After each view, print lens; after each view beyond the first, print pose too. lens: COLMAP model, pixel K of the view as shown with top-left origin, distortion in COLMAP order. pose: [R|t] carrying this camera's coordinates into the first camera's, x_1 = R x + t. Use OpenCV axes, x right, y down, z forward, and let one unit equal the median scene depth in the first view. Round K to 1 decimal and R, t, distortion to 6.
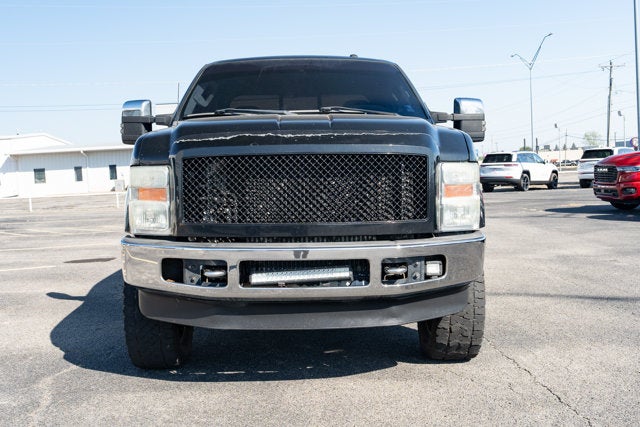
lens RADIAL K [[756.5, 0, 320.0], [0, 756.5, 213.5], [0, 0, 1]] dist [0.013495, 0.005378]
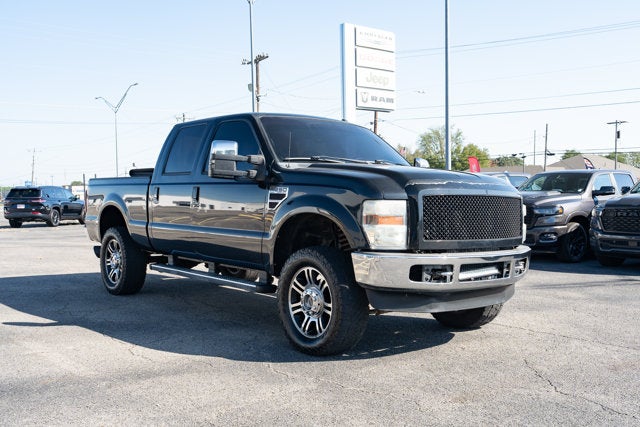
lens RADIAL K [[756.5, 0, 320.0], [0, 756.5, 213.5], [0, 0, 1]] dist [0.013495, 0.005378]
pose [[0.758488, 0.013204, 0.651553, -1.213899], [0.018456, 0.998958, -0.041730, 0.017029], [-0.651426, 0.043677, 0.757454, 0.015580]]
